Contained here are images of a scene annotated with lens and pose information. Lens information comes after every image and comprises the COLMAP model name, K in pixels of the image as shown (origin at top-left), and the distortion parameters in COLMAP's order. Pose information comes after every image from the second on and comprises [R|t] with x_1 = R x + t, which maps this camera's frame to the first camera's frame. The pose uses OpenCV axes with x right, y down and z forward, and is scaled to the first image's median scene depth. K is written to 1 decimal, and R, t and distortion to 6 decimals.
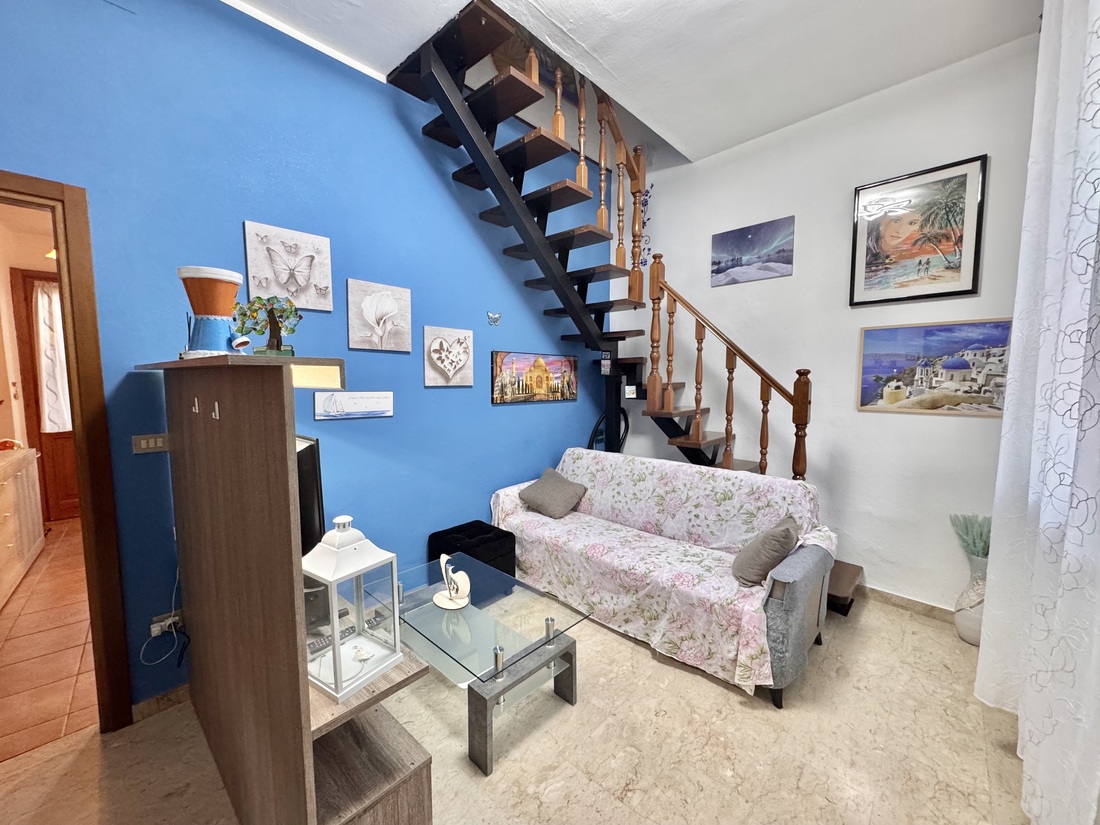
lens RADIAL K [[441.5, 0, 550.0], [0, 441.5, 412.5], [0, 0, 1]] dist [-0.001730, 0.000461]
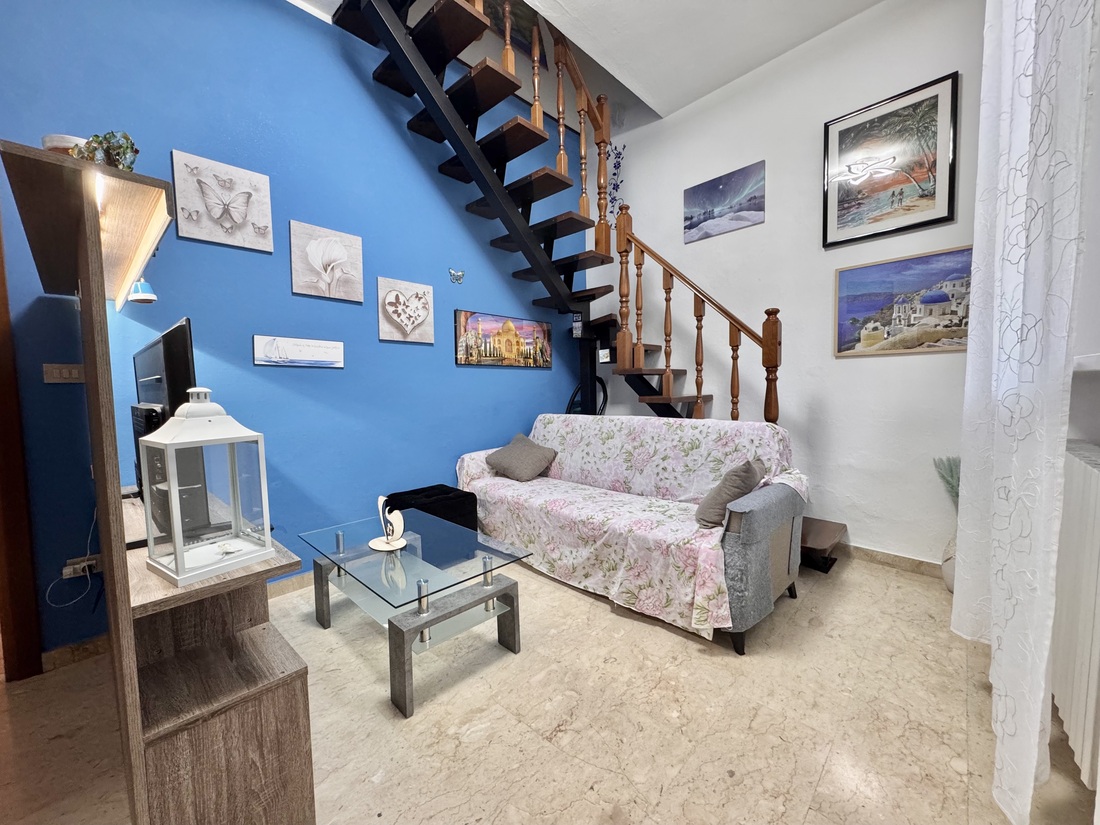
lens RADIAL K [[441.5, 0, 550.0], [0, 441.5, 412.5], [0, 0, 1]] dist [-0.001730, 0.000461]
pose [[0.999725, -0.015906, -0.017208, 0.115274], [0.015517, 0.999627, -0.022492, 0.142582], [0.017560, 0.022218, 0.999599, 0.053903]]
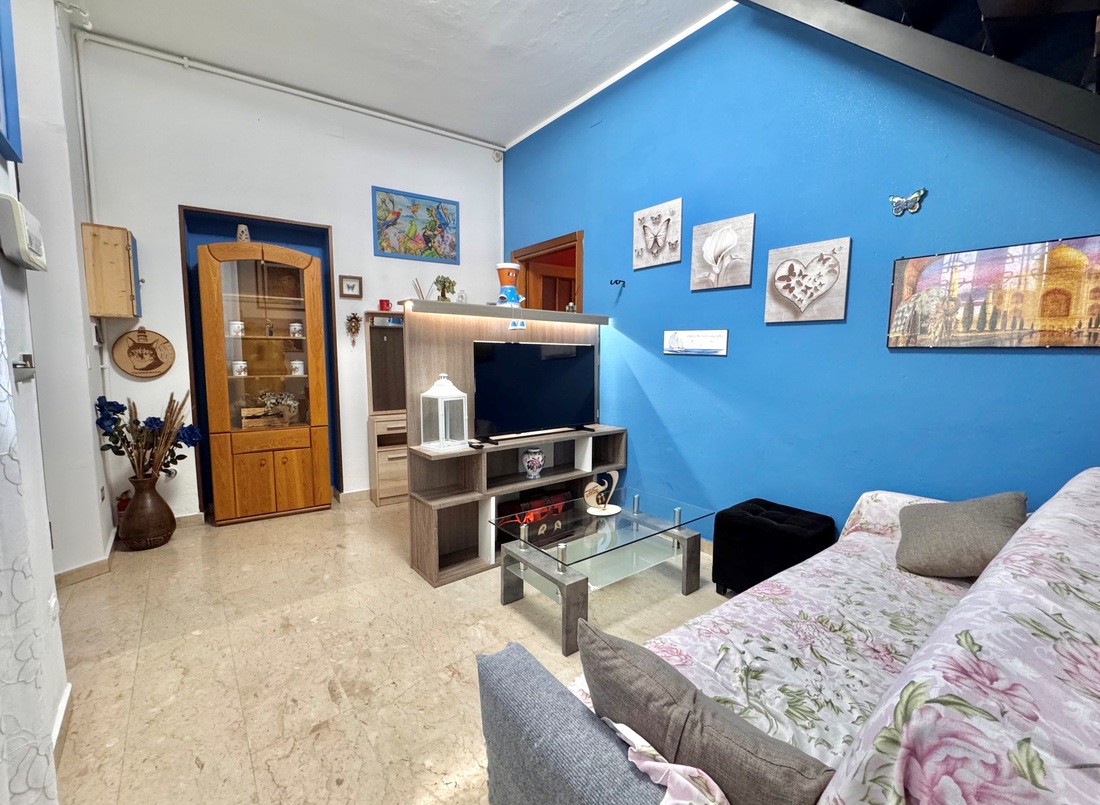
lens RADIAL K [[455.8, 0, 547.0], [0, 455.8, 400.8], [0, 0, 1]] dist [0.000012, 0.000034]
pose [[-0.153992, 0.095075, -0.983487, 0.735874], [-0.092315, 0.989622, 0.110122, 0.034156], [0.983750, 0.107749, -0.143617, 0.822487]]
